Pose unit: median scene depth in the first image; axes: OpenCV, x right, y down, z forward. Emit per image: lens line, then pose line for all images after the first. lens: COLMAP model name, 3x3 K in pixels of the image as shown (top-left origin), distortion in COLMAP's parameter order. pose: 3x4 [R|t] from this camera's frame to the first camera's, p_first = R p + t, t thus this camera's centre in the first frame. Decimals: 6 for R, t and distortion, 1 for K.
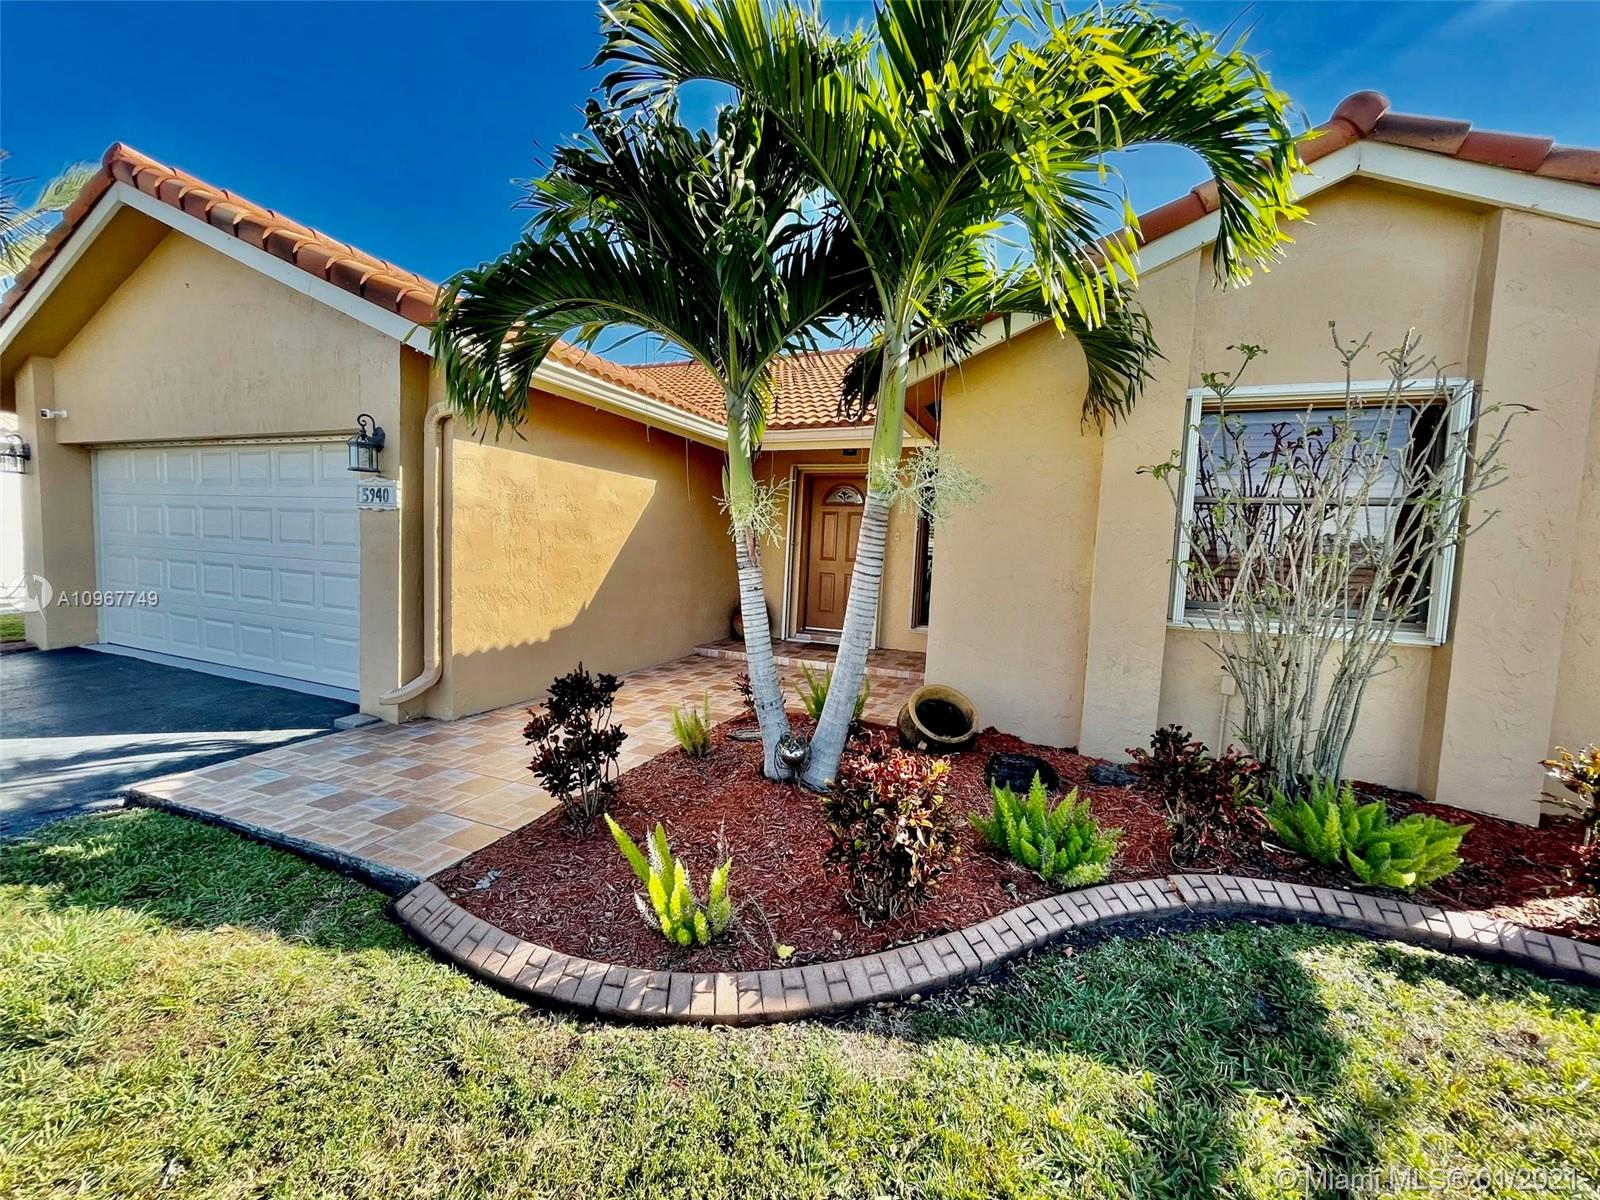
lens RADIAL K [[647.0, 0, 805.7], [0, 647.0, 603.5], [0, 0, 1]] dist [0.000387, -0.000551]
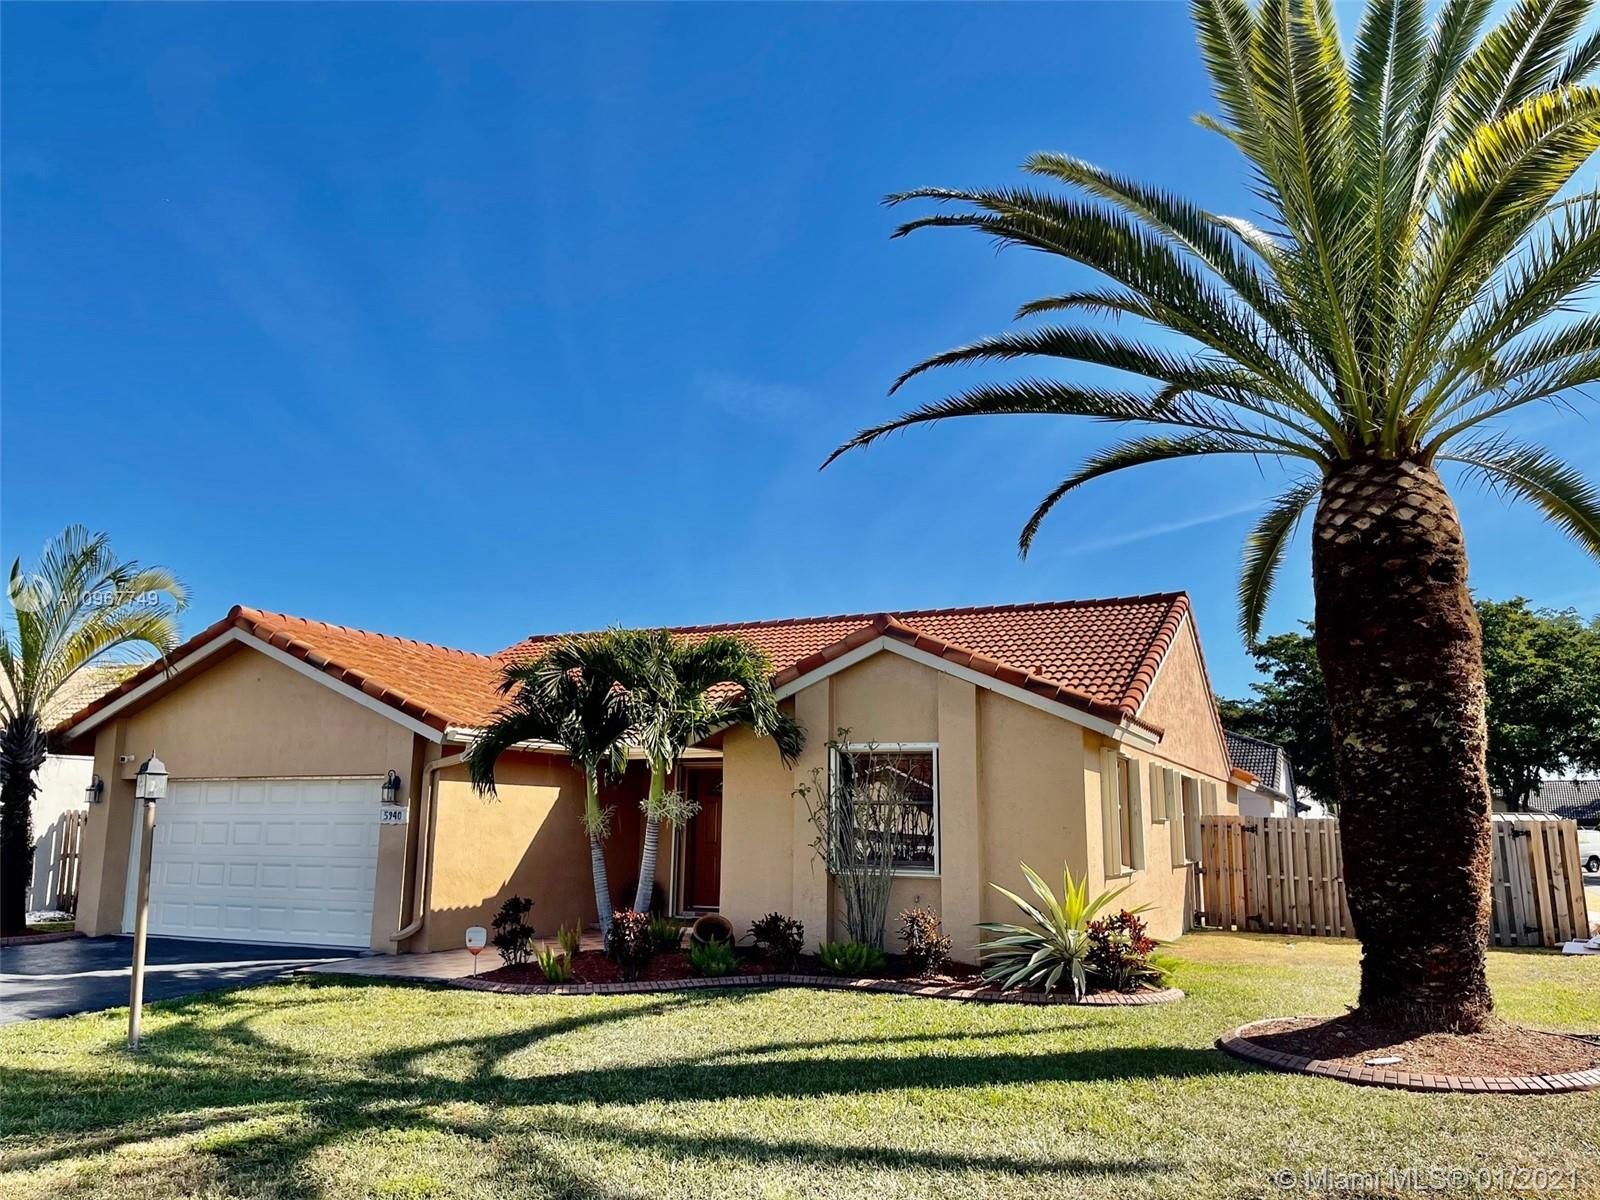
lens RADIAL K [[1213.3, 0, 803.9], [0, 1213.3, 594.0], [0, 0, 1]] dist [0.039095, -0.044243]
pose [[0.998465, -0.042923, -0.034998, 0.567745], [0.031761, 0.961466, -0.273082, 0.187071], [0.045371, 0.271551, 0.961354, -2.227746]]
